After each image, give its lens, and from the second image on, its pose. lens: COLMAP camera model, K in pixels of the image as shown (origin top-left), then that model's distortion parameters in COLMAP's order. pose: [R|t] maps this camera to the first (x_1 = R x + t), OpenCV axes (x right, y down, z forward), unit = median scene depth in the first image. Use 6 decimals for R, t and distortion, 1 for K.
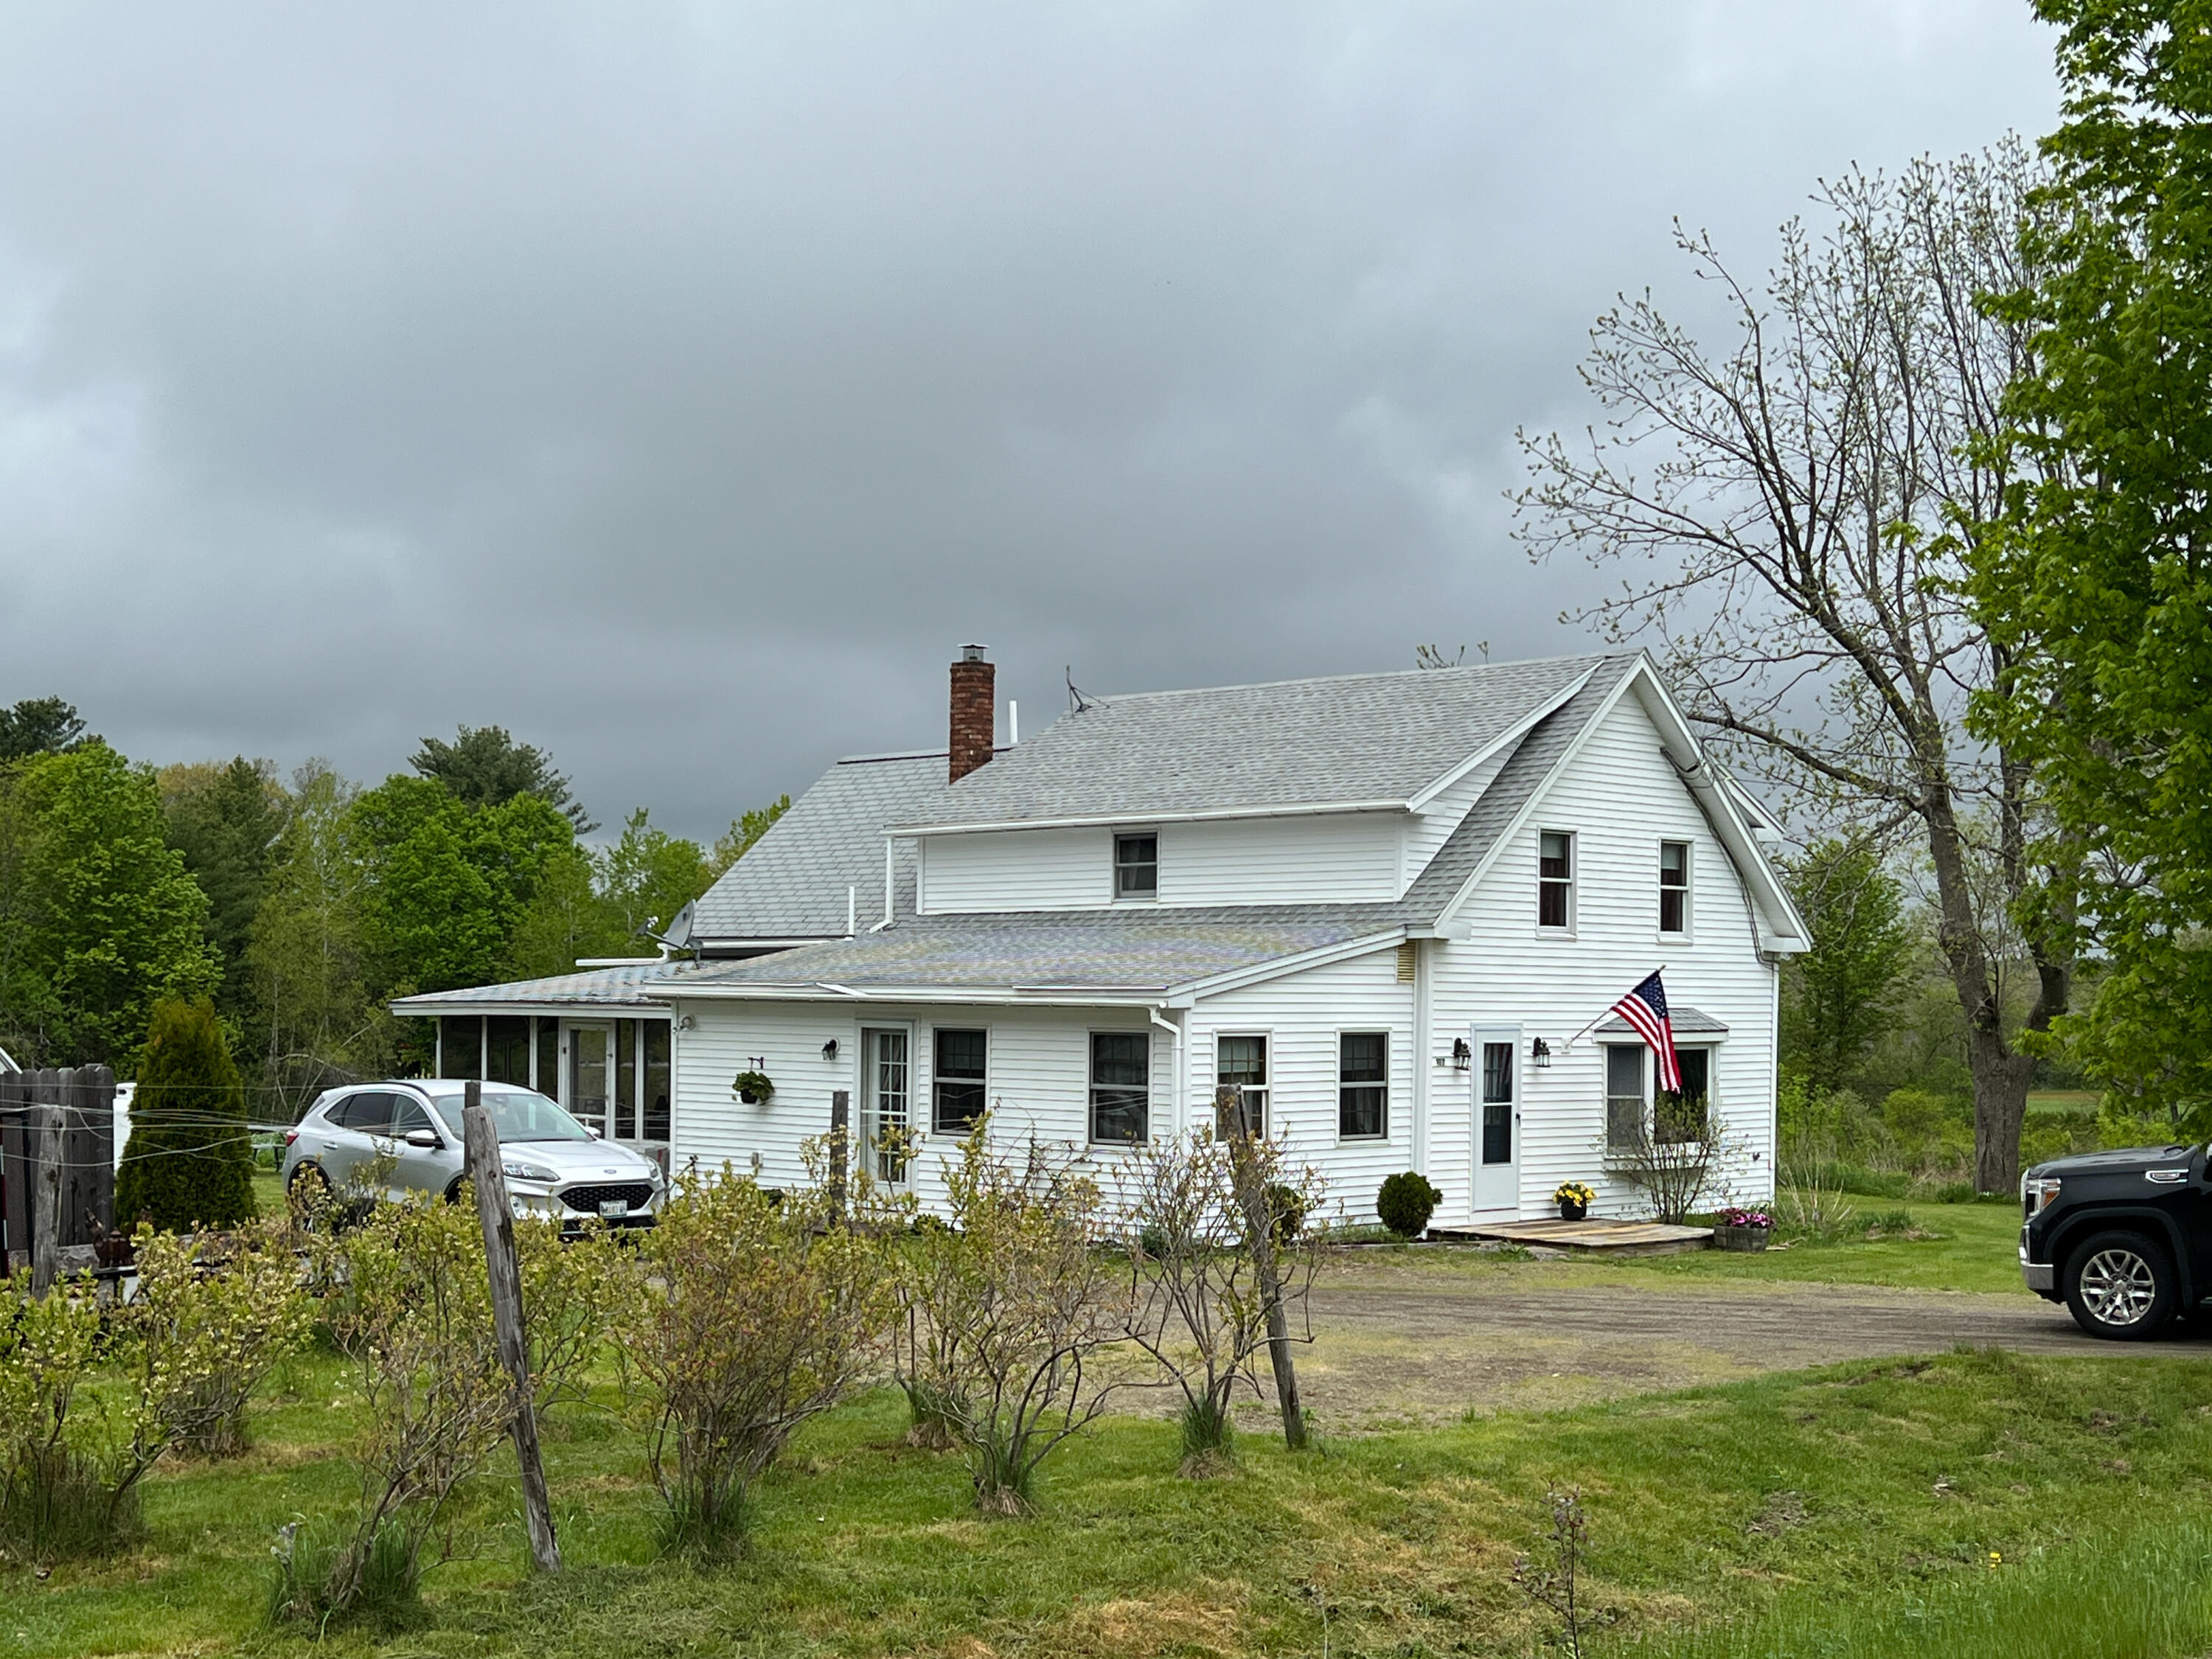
lens RADIAL K [[2886.1, 0, 1103.6], [0, 2886.1, 838.5], [0, 0, 1]] dist [0.171057, 0.000000]
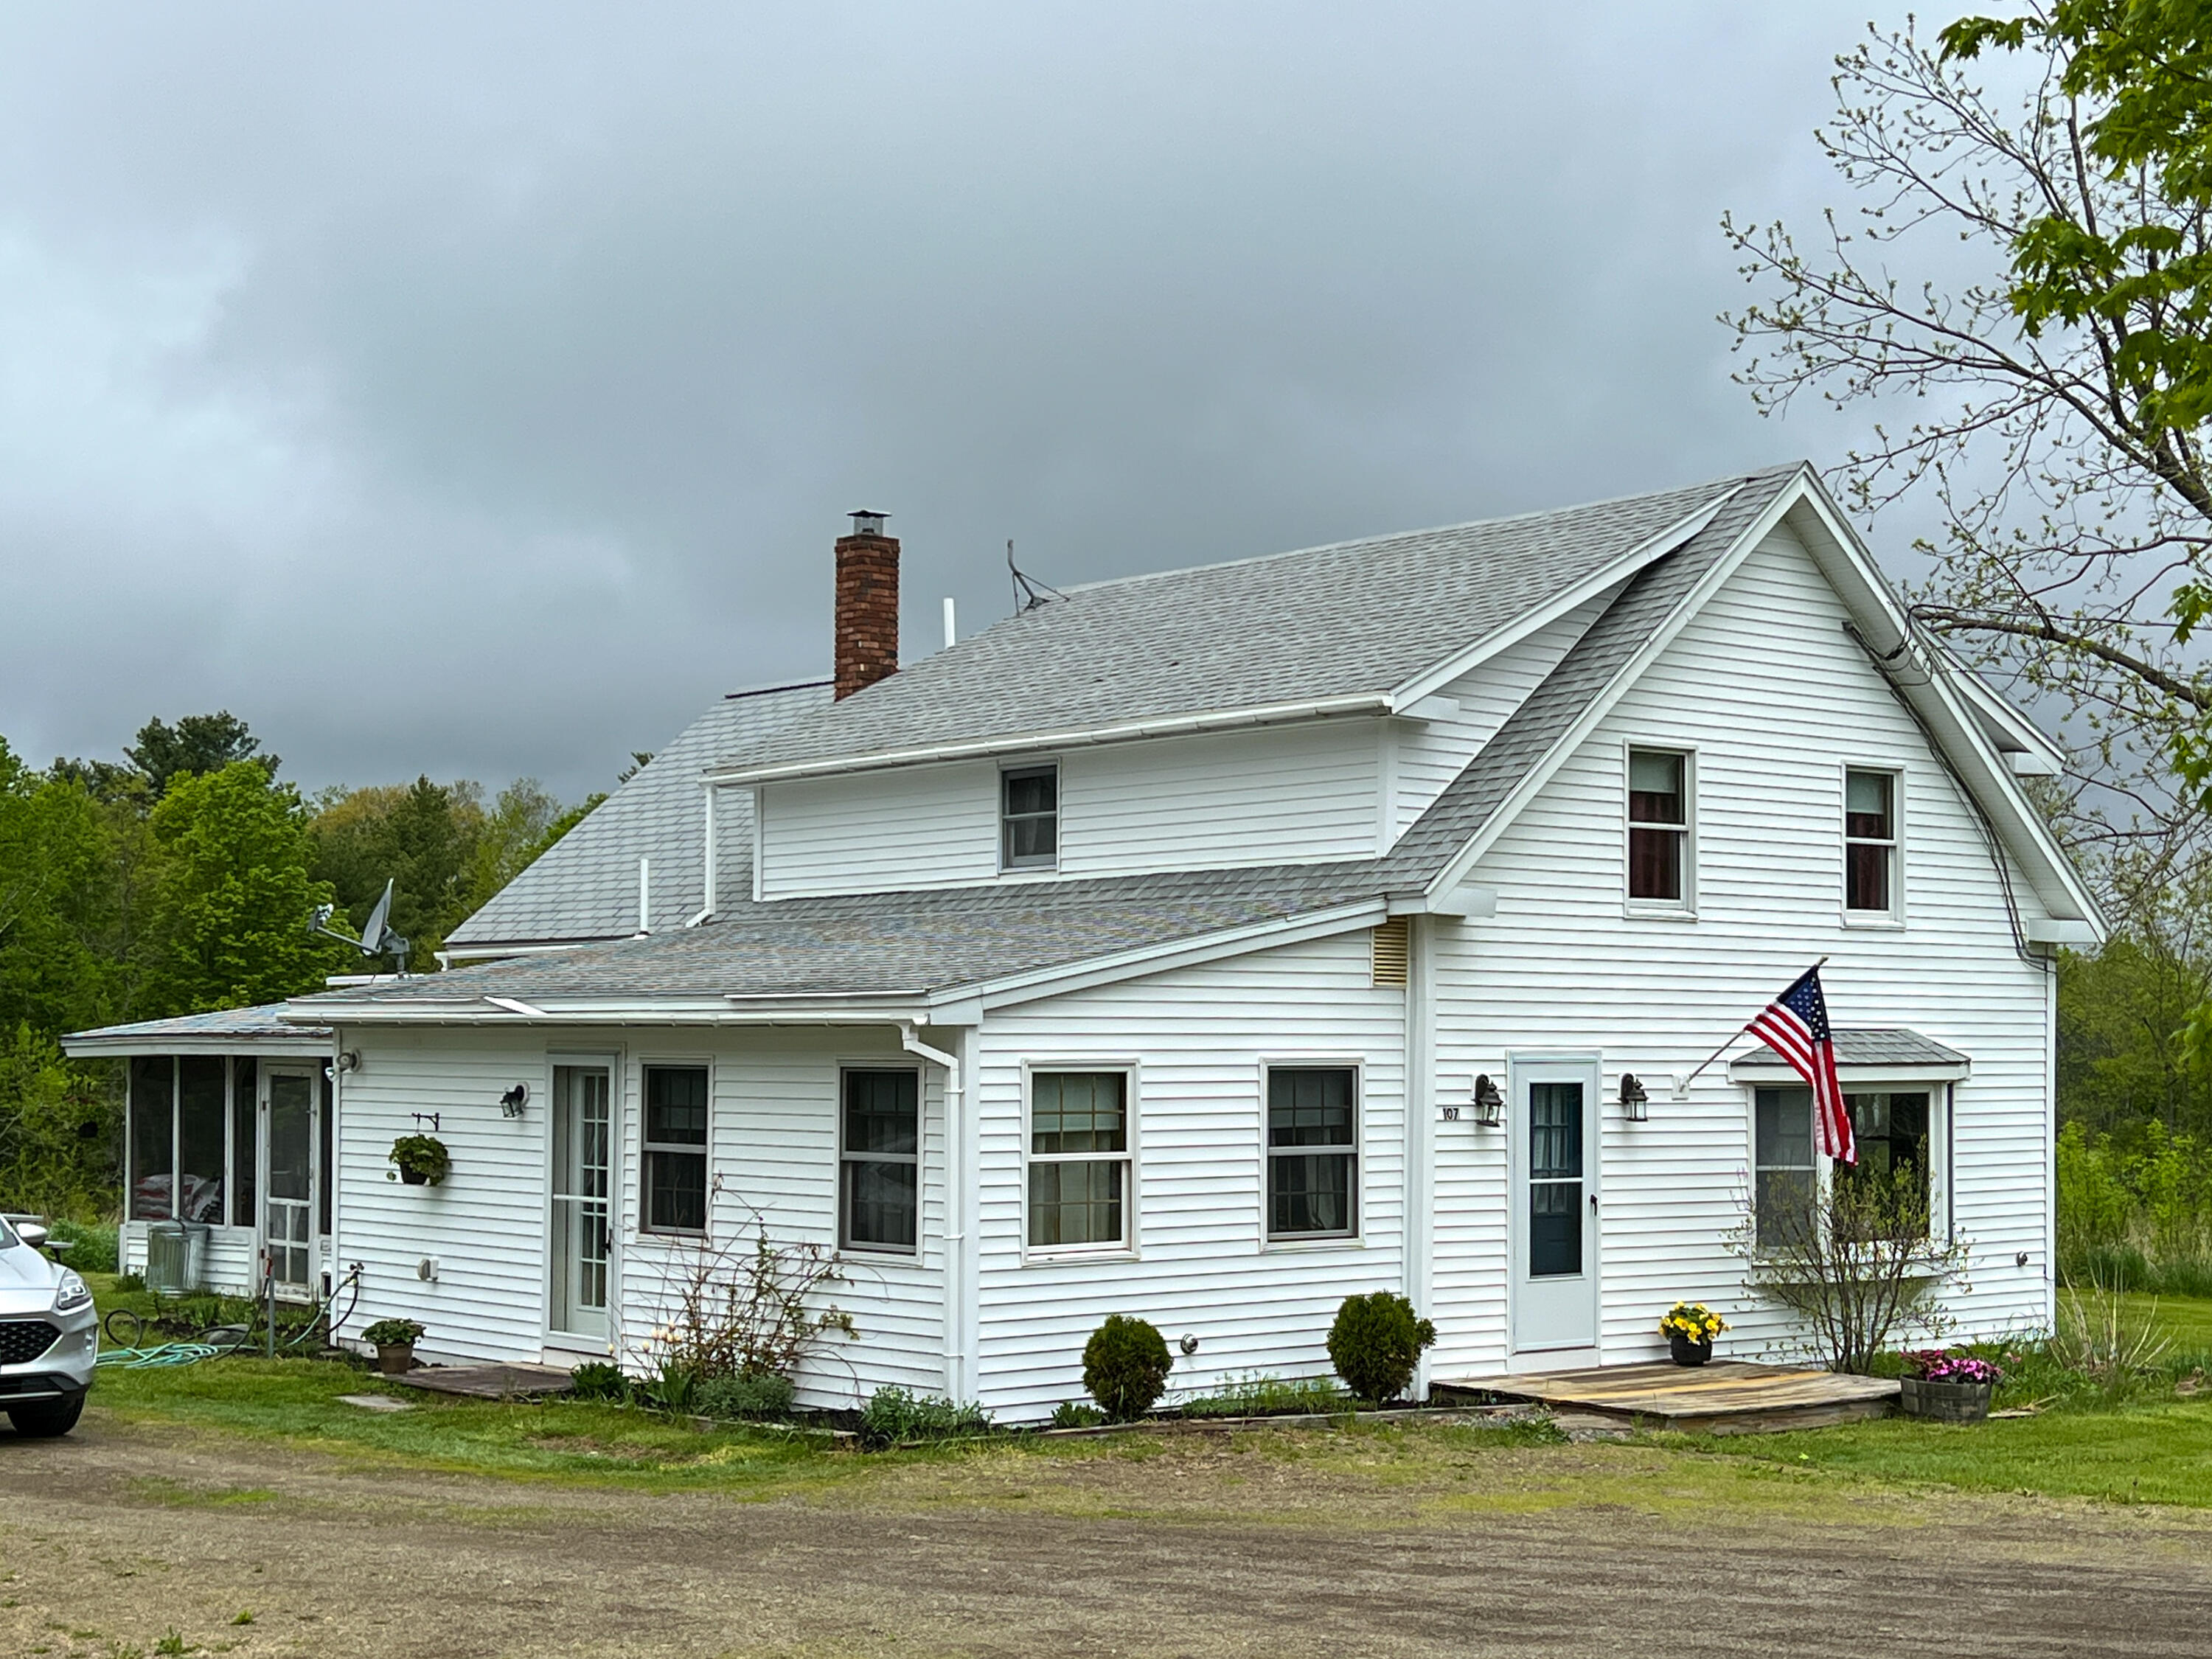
lens RADIAL K [[3259.3, 0, 1157.7], [0, 3259.3, 800.2], [0, 0, 1]] dist [0.103392, 0.000000]
pose [[0.994500, -0.014406, -0.103743, 0.119082], [0.012027, 0.999651, -0.023525, 0.023807], [0.104046, 0.022148, 0.994326, 0.273404]]
